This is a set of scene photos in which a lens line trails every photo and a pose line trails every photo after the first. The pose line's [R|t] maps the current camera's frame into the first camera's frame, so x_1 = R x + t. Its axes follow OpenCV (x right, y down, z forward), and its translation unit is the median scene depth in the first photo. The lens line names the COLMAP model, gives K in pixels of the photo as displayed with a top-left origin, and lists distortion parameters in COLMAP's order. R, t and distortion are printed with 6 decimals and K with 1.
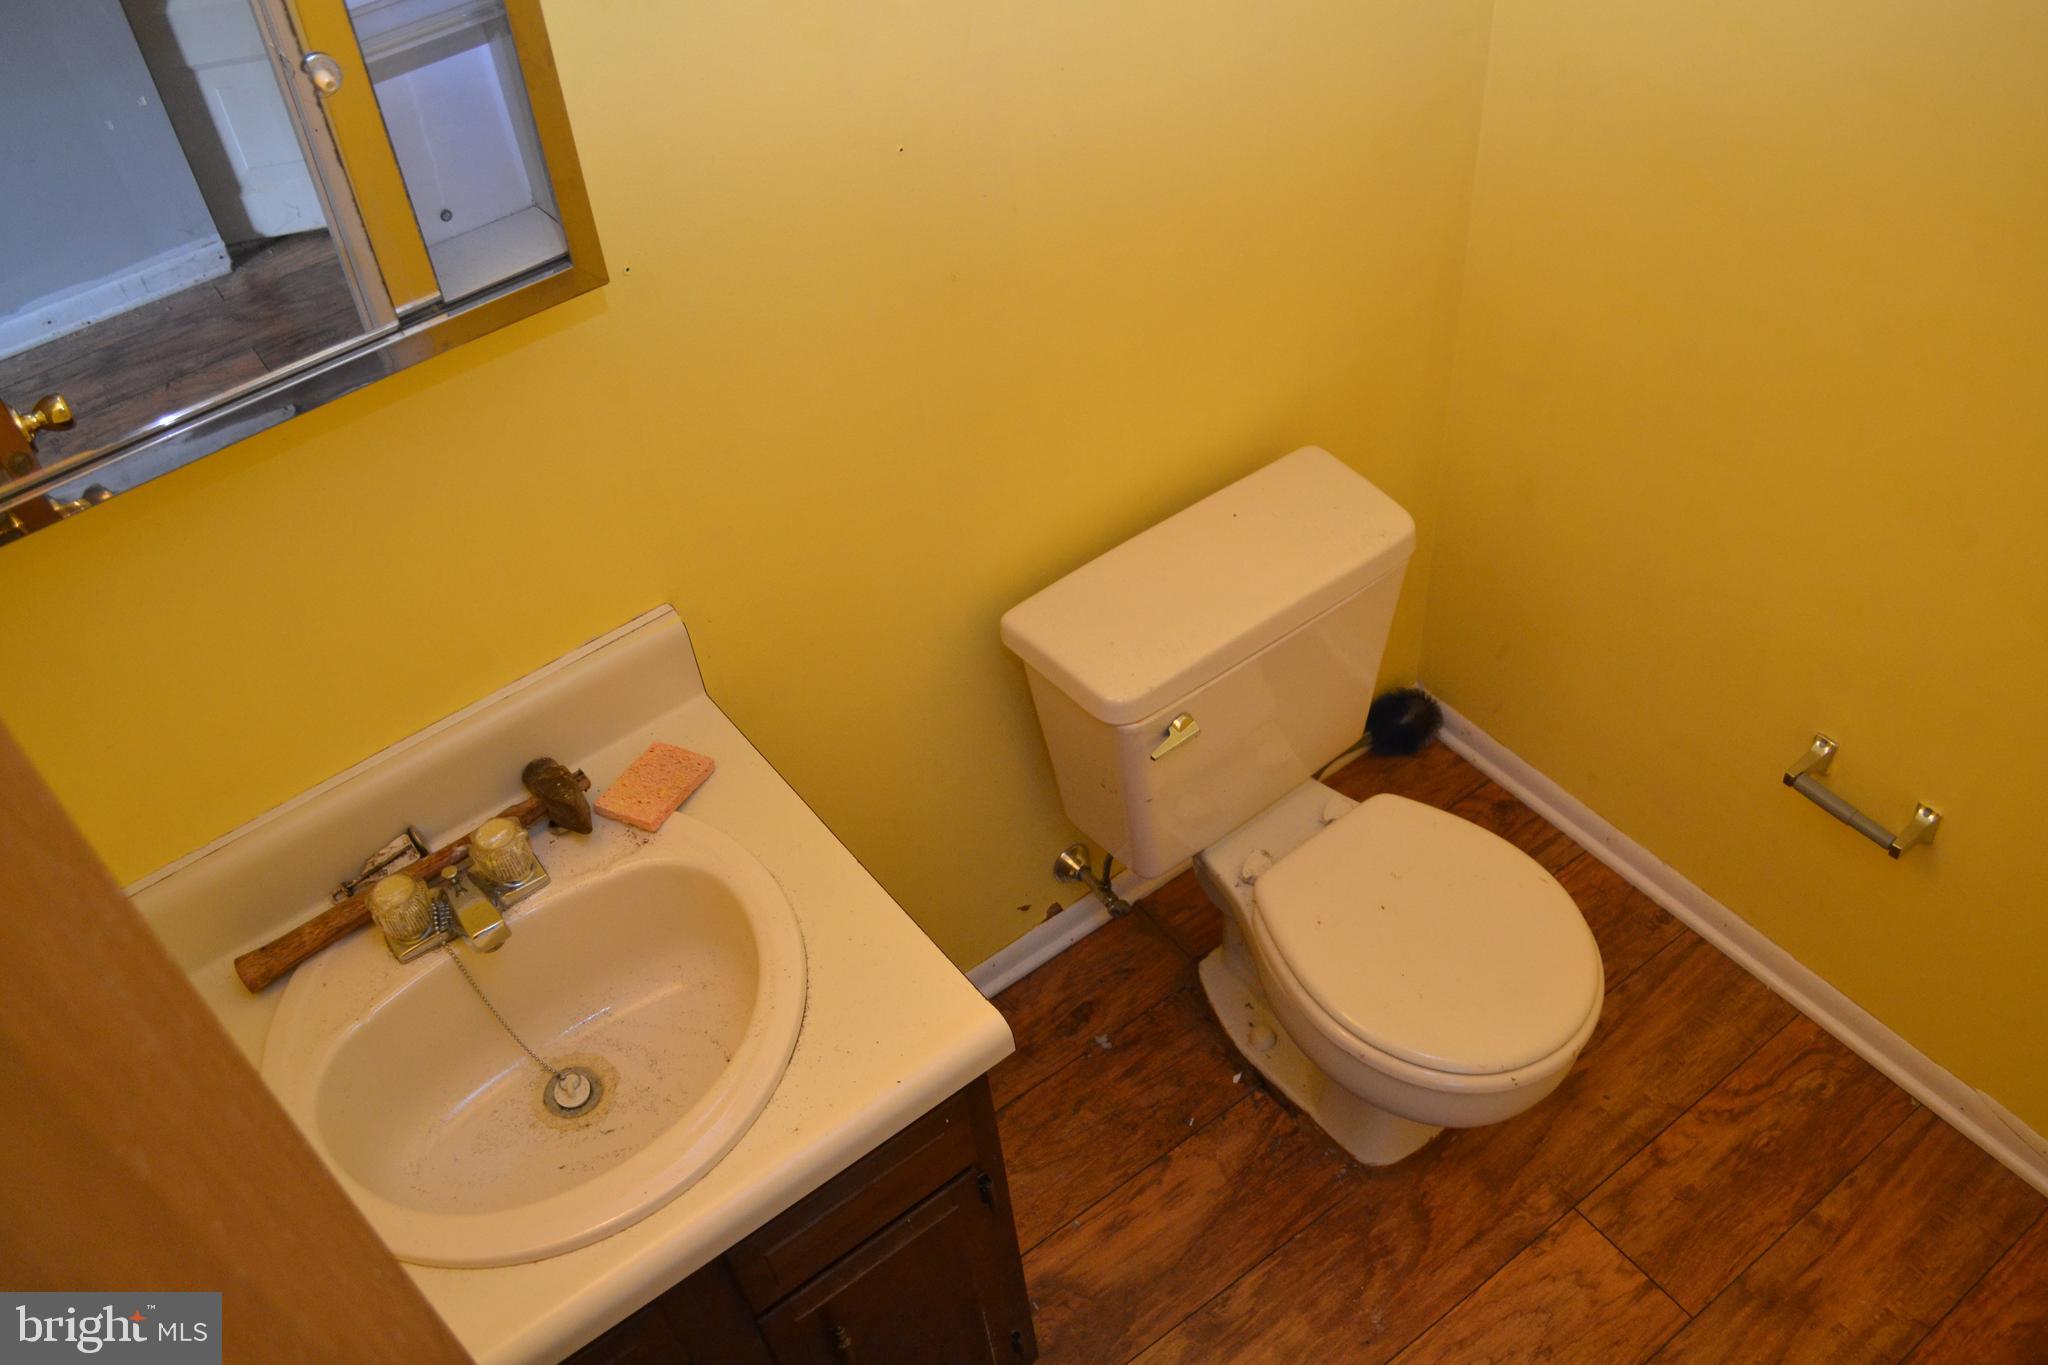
lens RADIAL K [[1638.3, 0, 1010.6], [0, 1638.3, 694.6], [0, 0, 1]] dist [-0.084325, 0.014858]
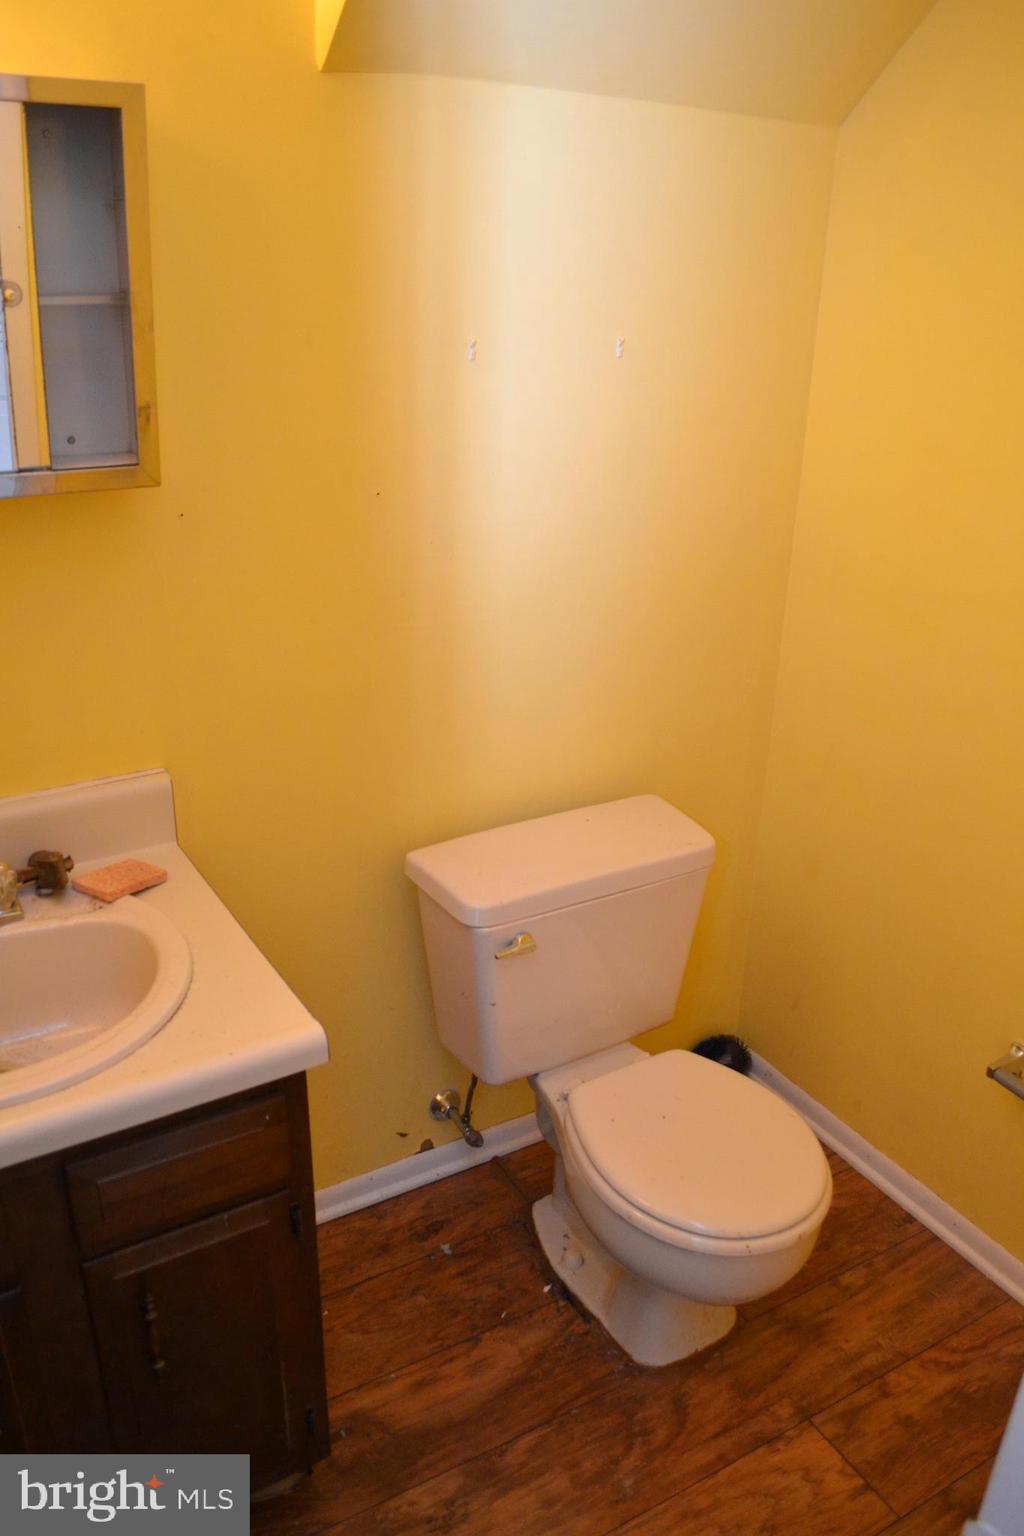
lens RADIAL K [[1228.8, 0, 524.5], [0, 1228.8, 763.4], [0, 0, 1]] dist [-0.084325, 0.014858]
pose [[0.990109, 0.136695, -0.031589, 0.105552], [-0.138579, 0.917733, -0.372239, 0.233159], [-0.021893, 0.372935, 0.927599, 0.010725]]
